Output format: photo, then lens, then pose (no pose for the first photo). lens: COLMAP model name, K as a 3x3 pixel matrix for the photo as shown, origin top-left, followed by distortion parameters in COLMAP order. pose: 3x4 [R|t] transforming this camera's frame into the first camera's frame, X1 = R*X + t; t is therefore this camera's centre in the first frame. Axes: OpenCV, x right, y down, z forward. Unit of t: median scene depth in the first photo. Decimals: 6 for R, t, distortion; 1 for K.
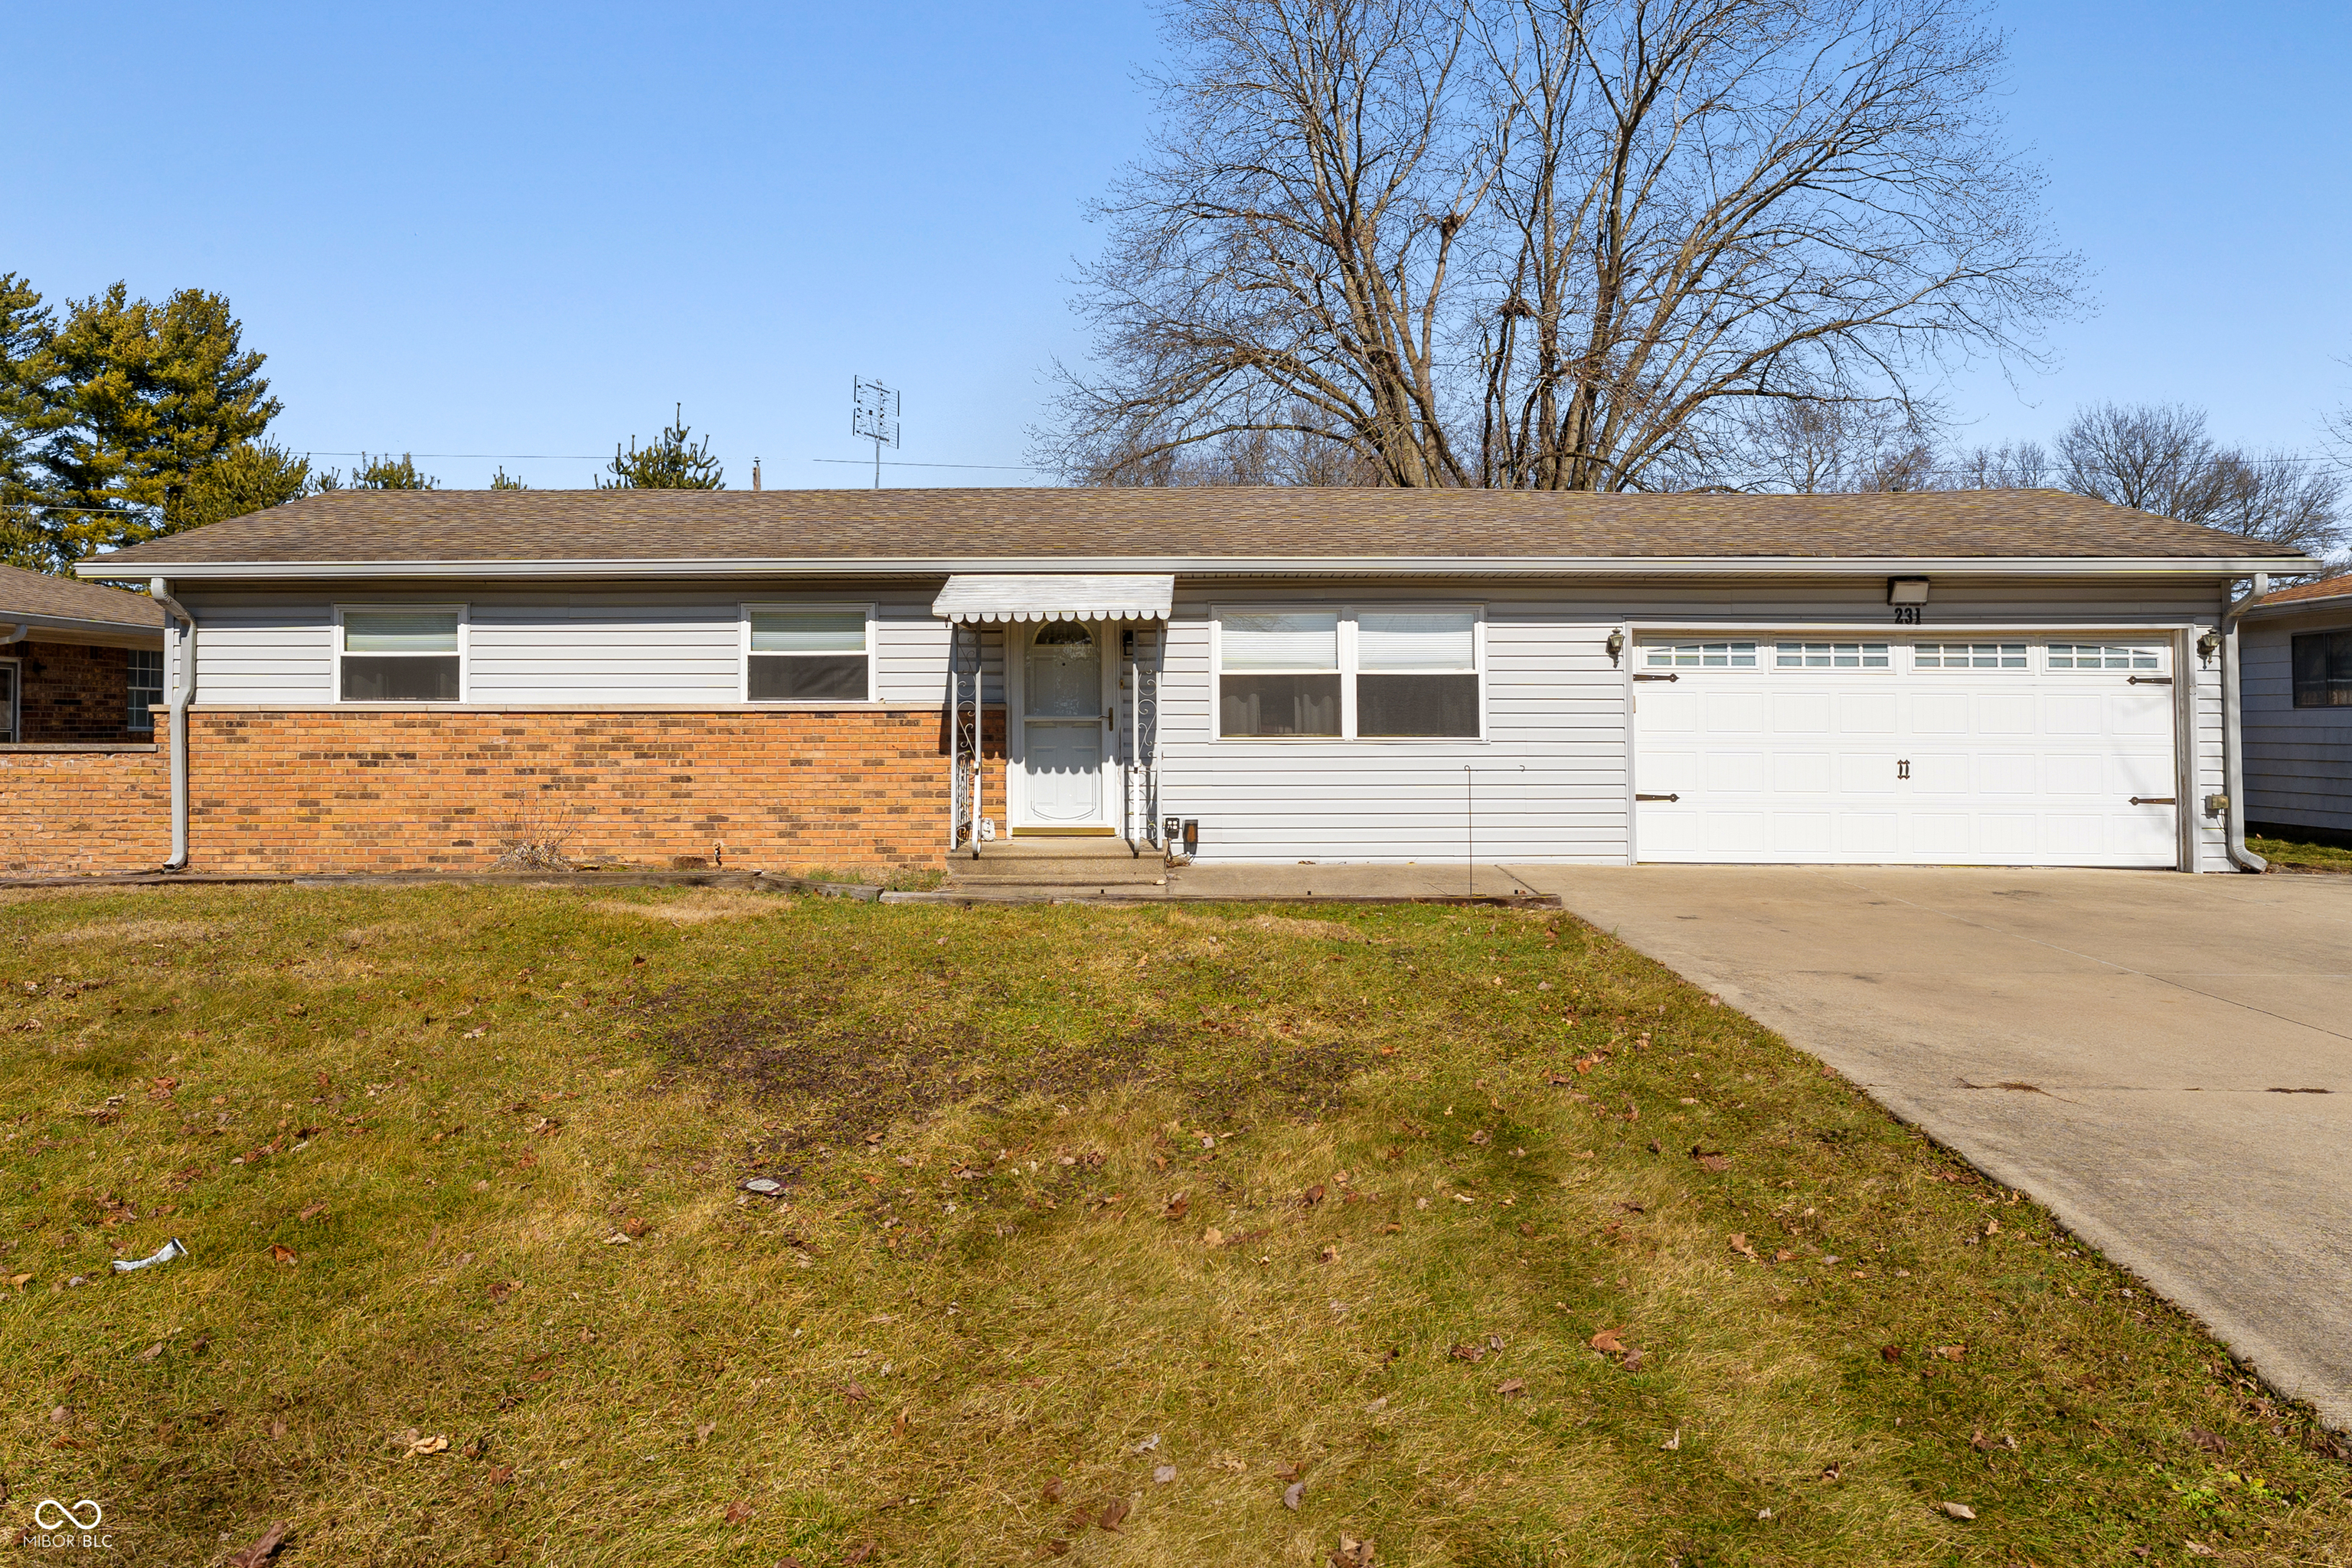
lens RADIAL K [[1600.8, 0, 1177.8], [0, 1600.8, 694.0], [0, 0, 1]] dist [0.000311, -0.001697]
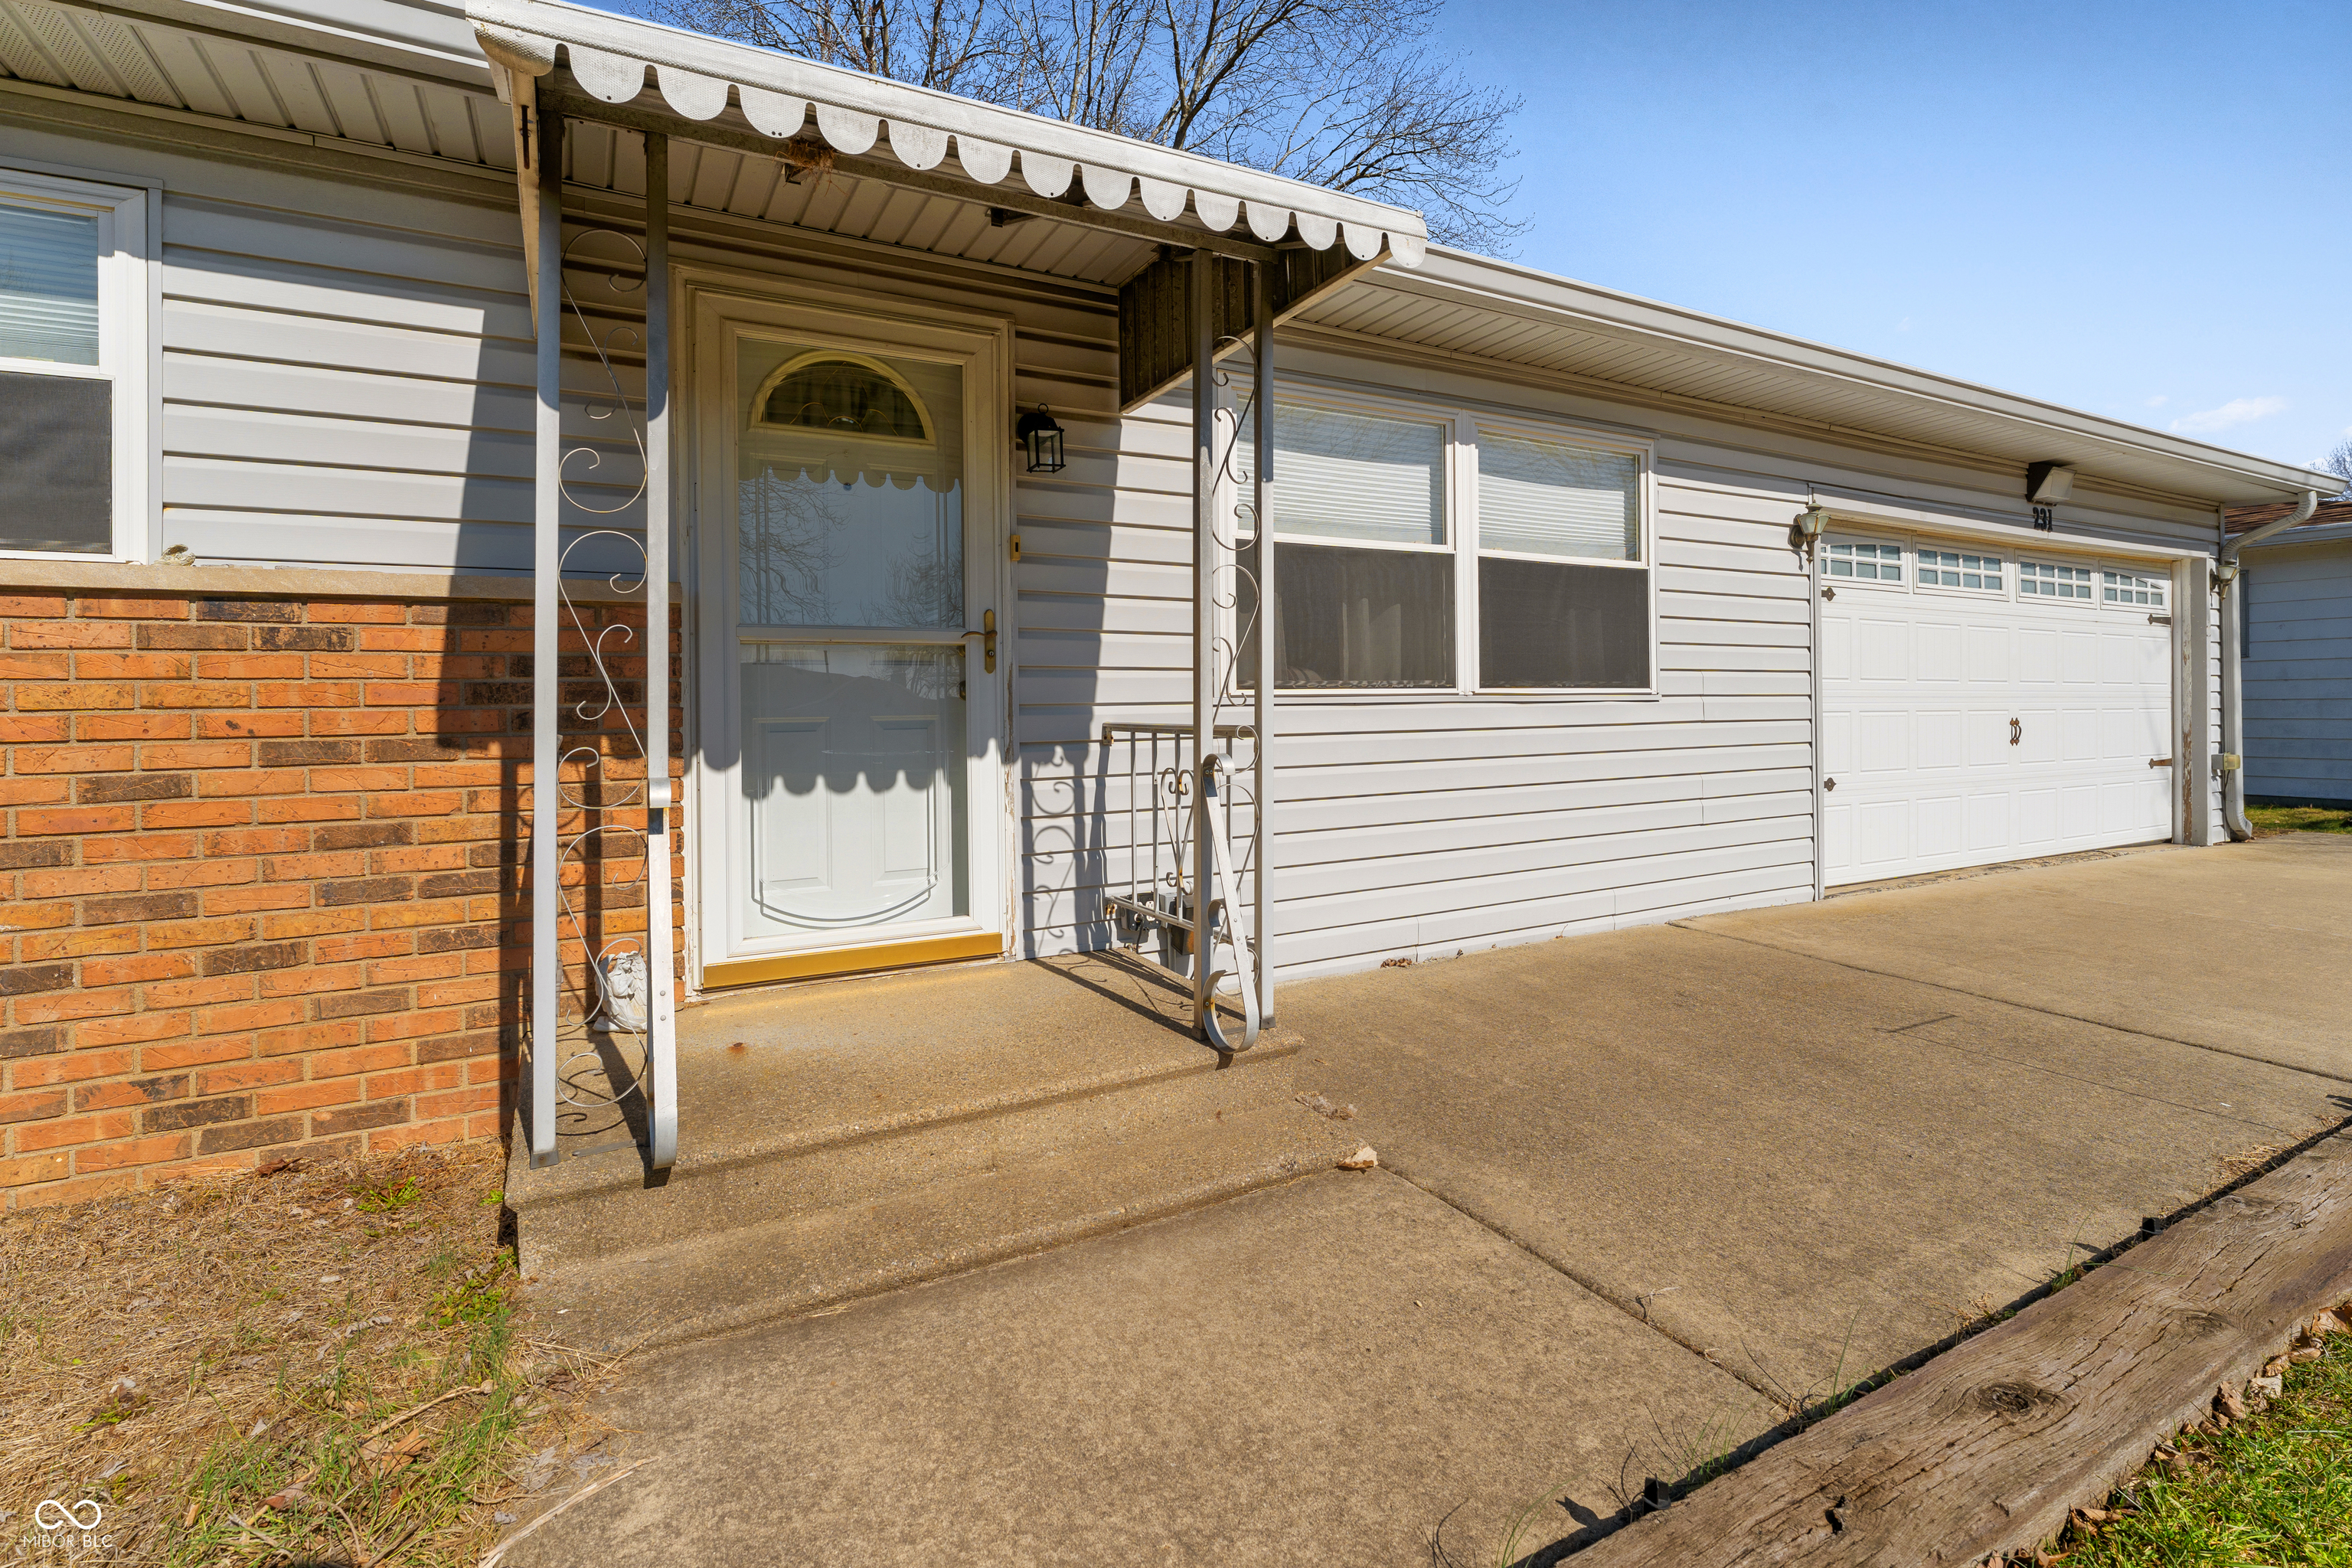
lens RADIAL K [[1112.4, 0, 1182.0], [0, 1112.4, 688.2], [0, 0, 1]] dist [-0.003084, -0.000605]
pose [[0.865785, -0.001553, 0.500414, -0.132026], [-0.007859, 0.999830, 0.016701, 0.022022], [-0.500354, -0.018392, 0.865625, 0.754671]]
